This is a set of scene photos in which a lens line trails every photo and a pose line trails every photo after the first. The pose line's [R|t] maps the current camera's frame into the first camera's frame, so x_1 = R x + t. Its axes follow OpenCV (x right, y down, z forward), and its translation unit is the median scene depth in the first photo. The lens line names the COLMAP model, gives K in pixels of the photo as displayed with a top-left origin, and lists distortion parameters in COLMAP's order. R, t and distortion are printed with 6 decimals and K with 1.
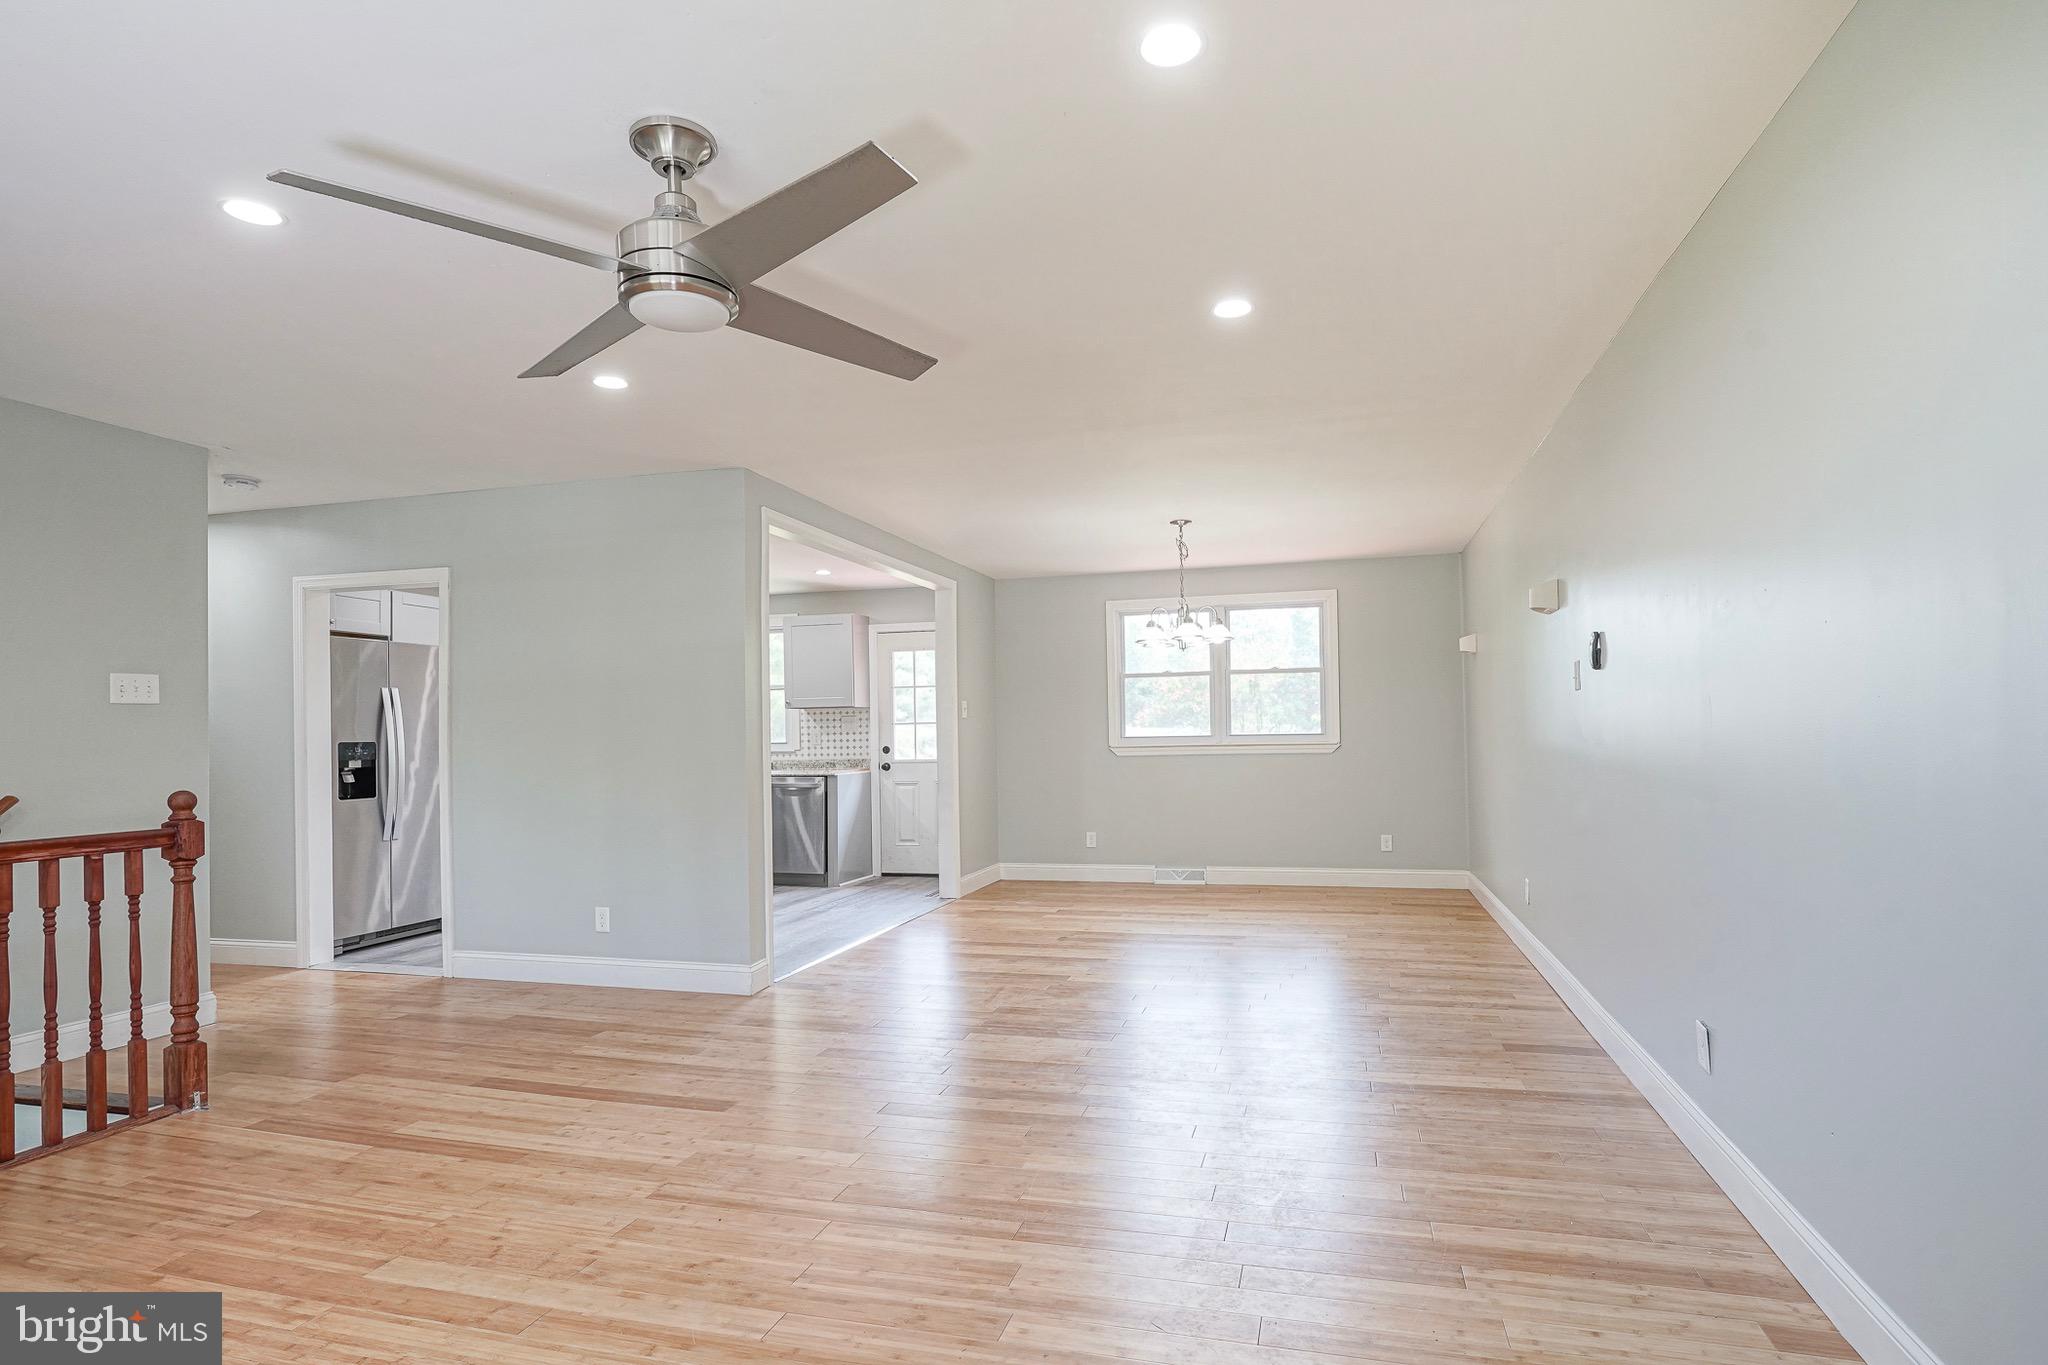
lens RADIAL K [[1063.9, 0, 1045.6], [0, 1063.9, 725.2], [0, 0, 1]] dist [-0.001576, -0.000182]
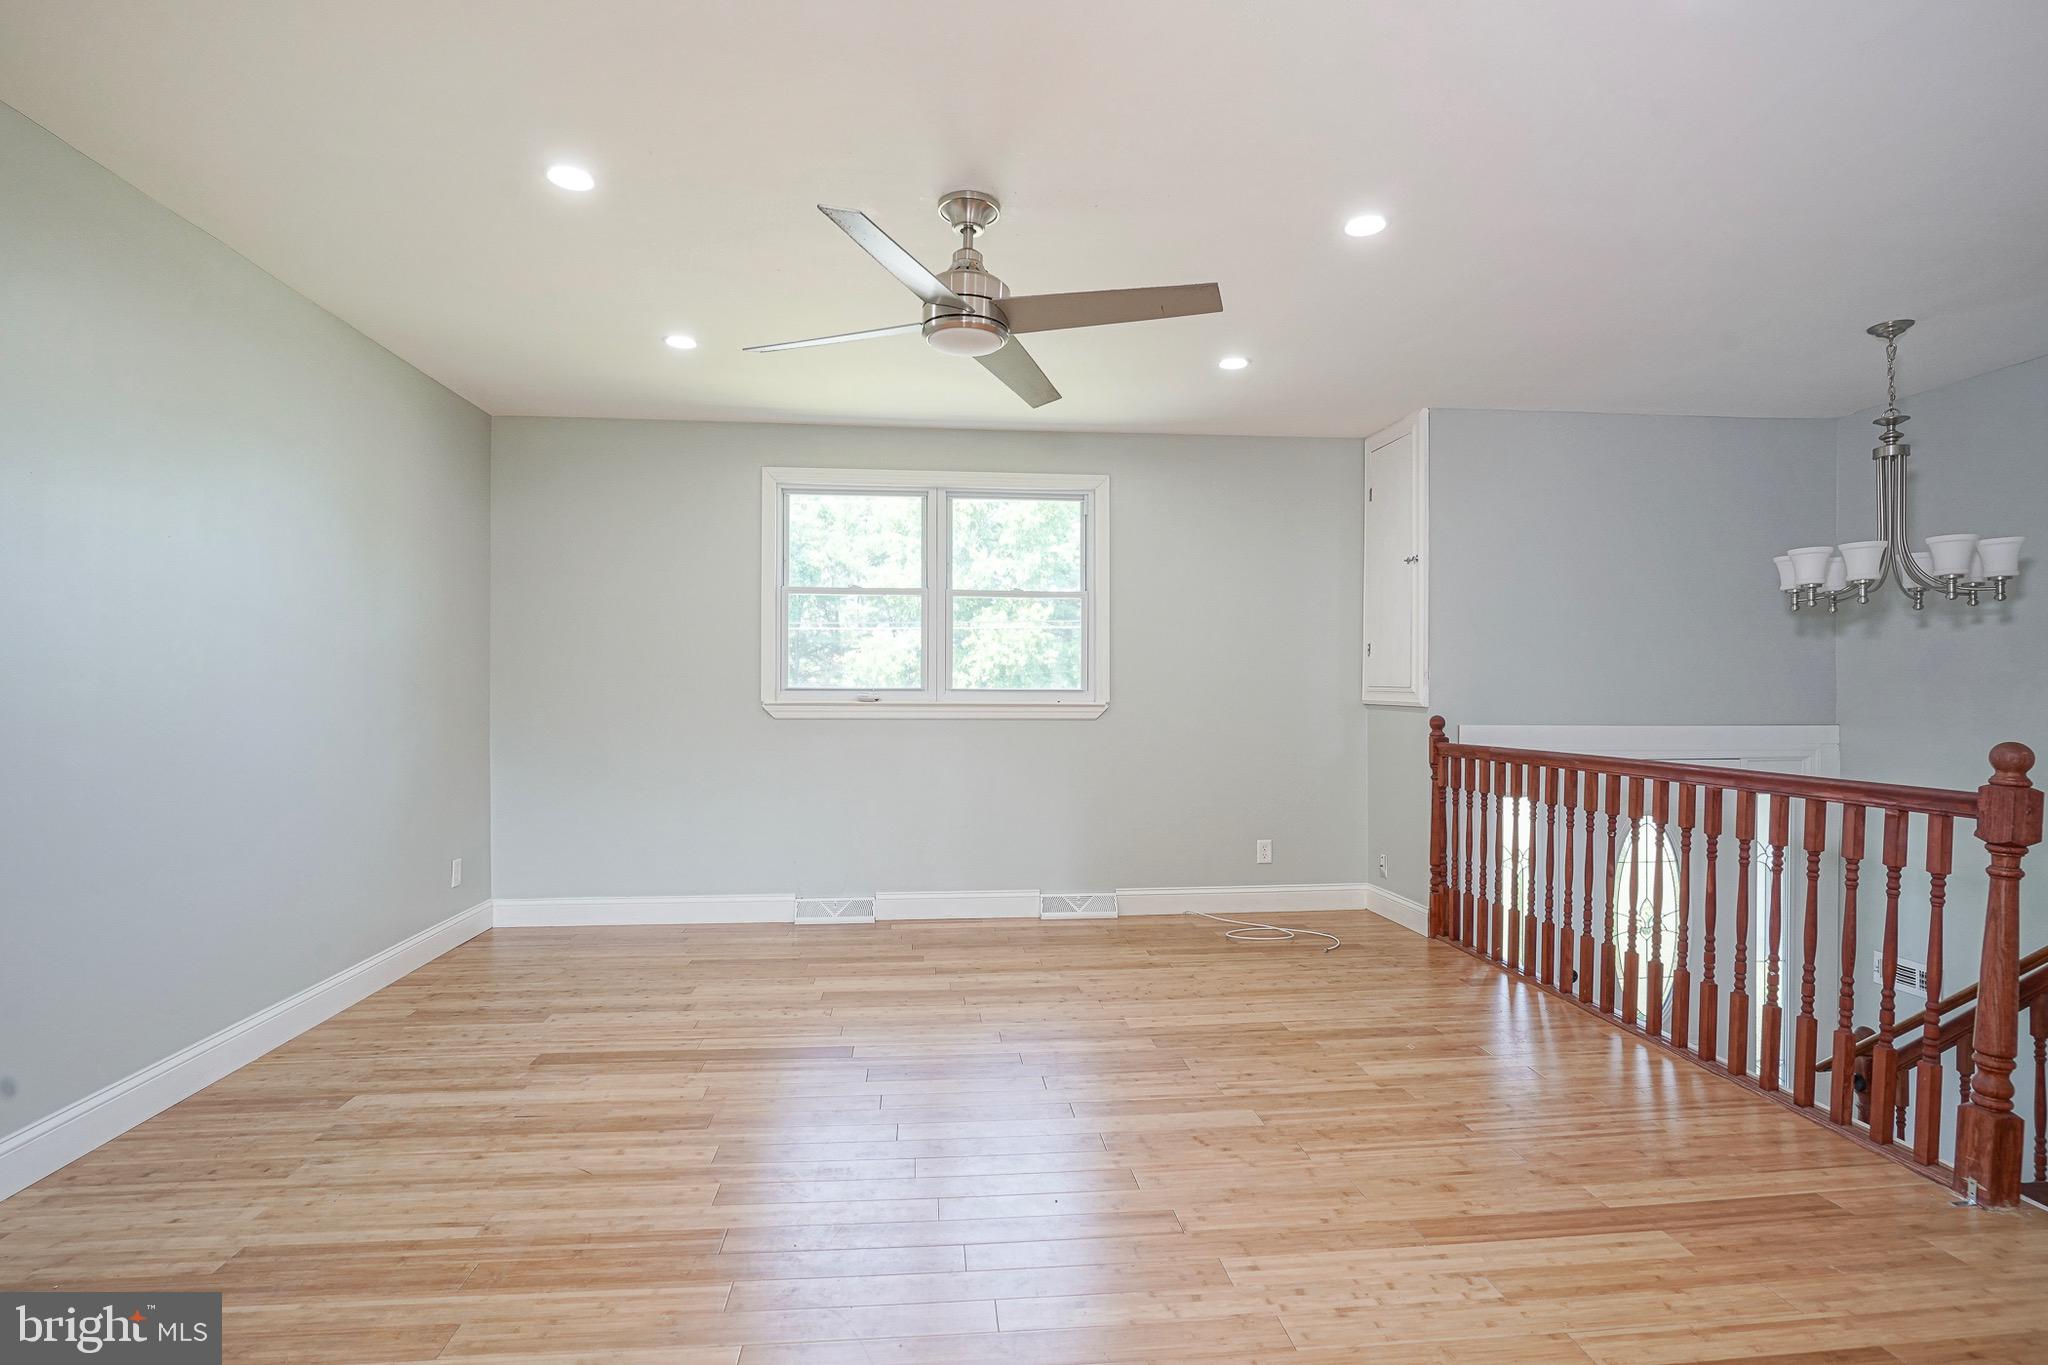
lens RADIAL K [[1006.6, 0, 1008.3], [0, 1006.6, 694.7], [0, 0, 1]] dist [-0.003013, 0.002695]
pose [[-0.941106, 0.012380, -0.337886, 0.006259], [0.013064, 0.999915, 0.000249, 0.011721], [0.337860, -0.004180, -0.941187, 0.736388]]
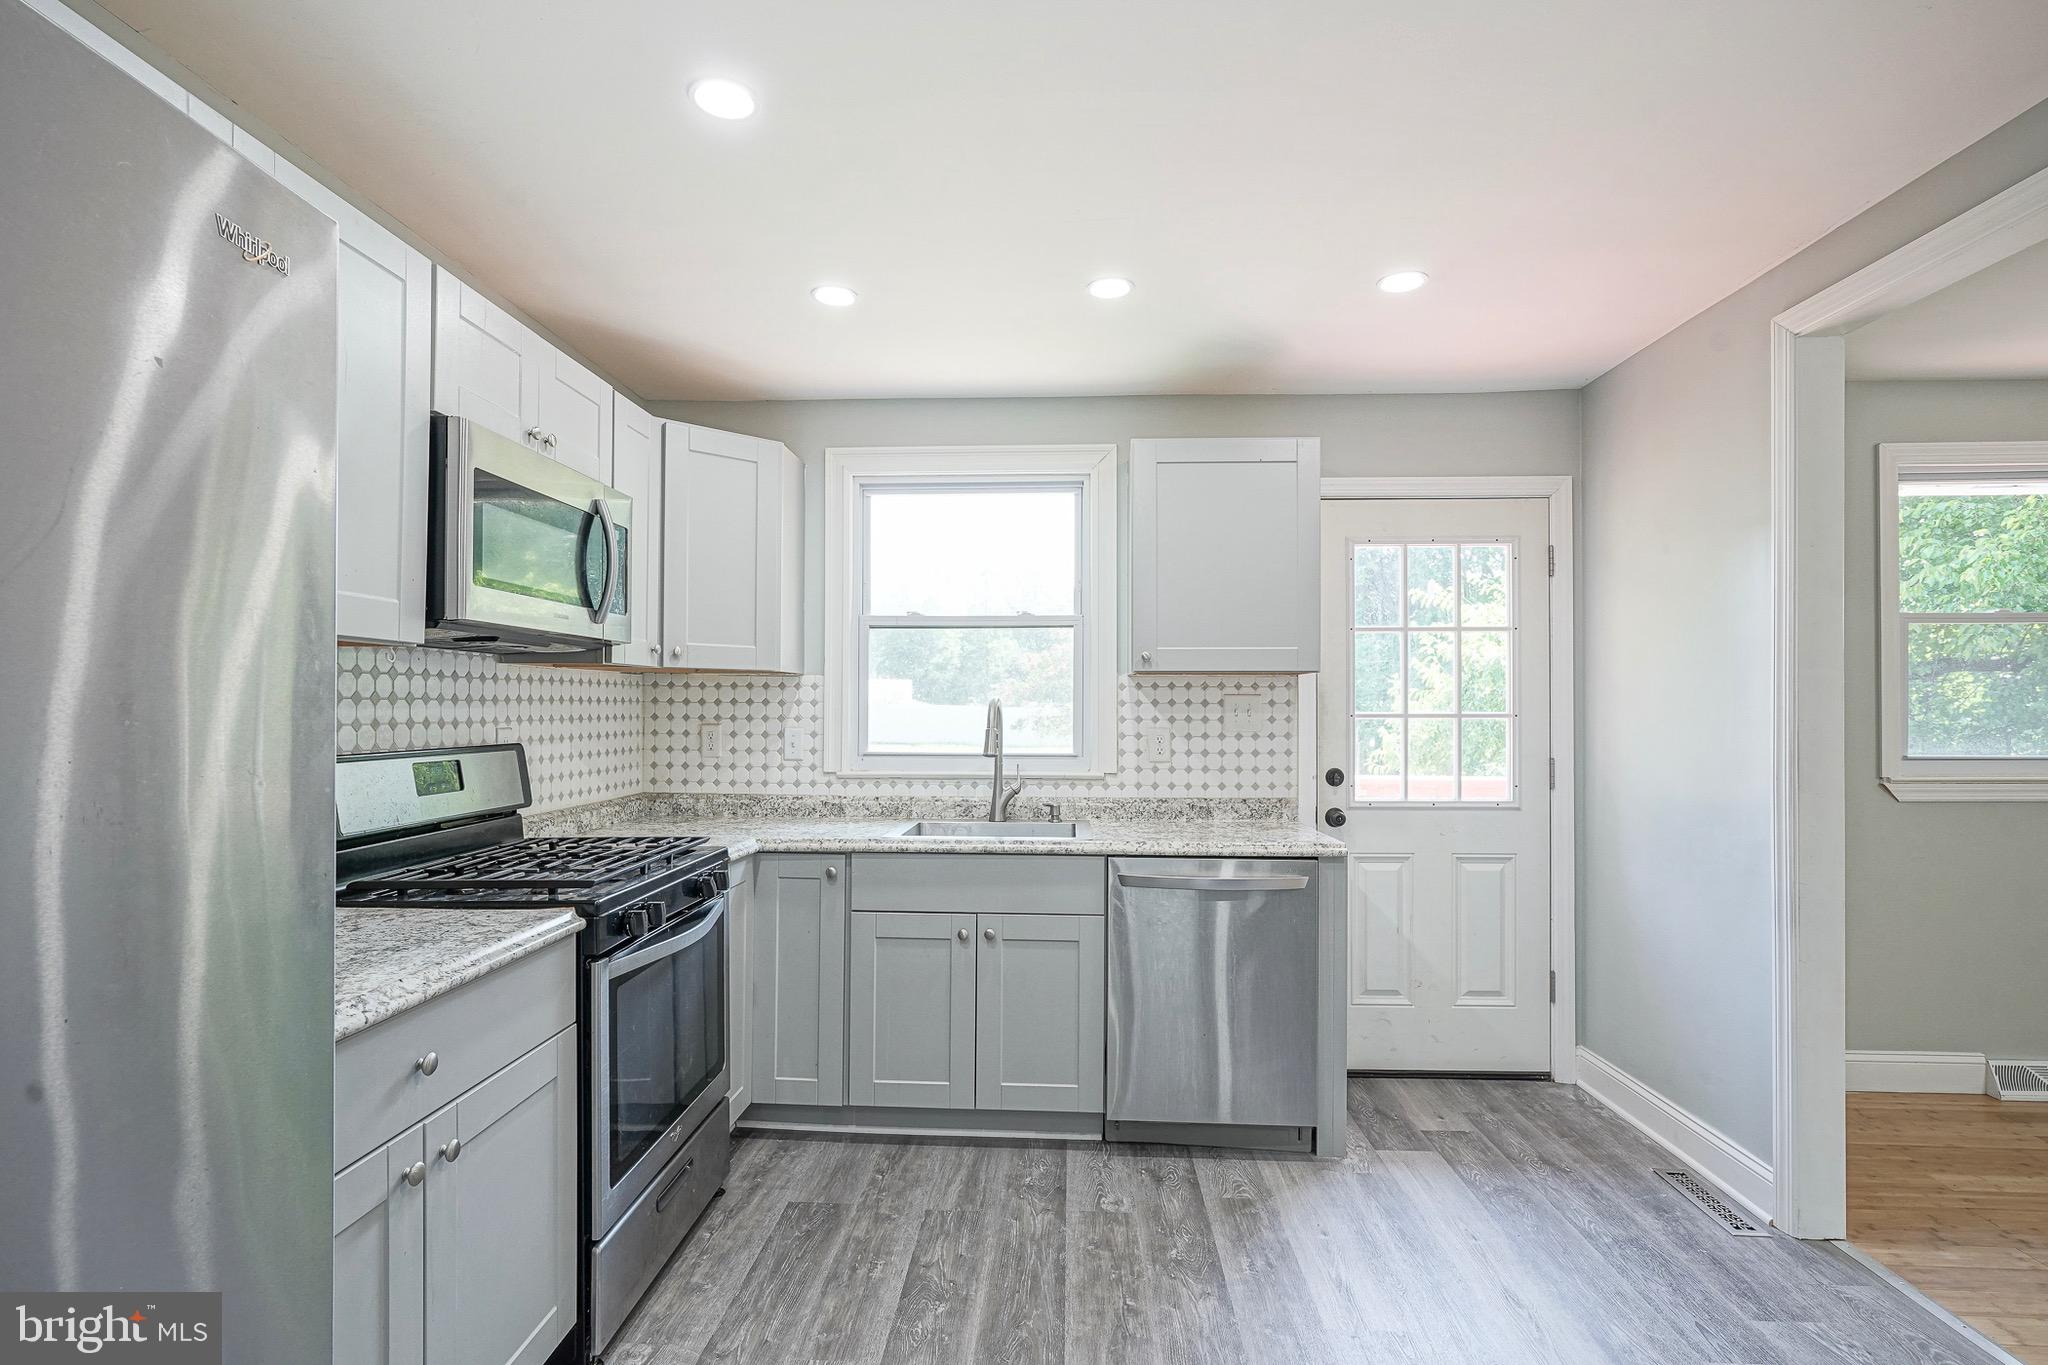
lens RADIAL K [[1006.6, 0, 1008.3], [0, 1006.6, 694.7], [0, 0, 1]] dist [-0.003013, 0.002695]
pose [[0.980802, 0.021304, 0.193841, -0.481194], [-0.020663, 0.999772, -0.005330, -0.006168], [-0.193910, 0.001222, 0.981019, 0.860243]]
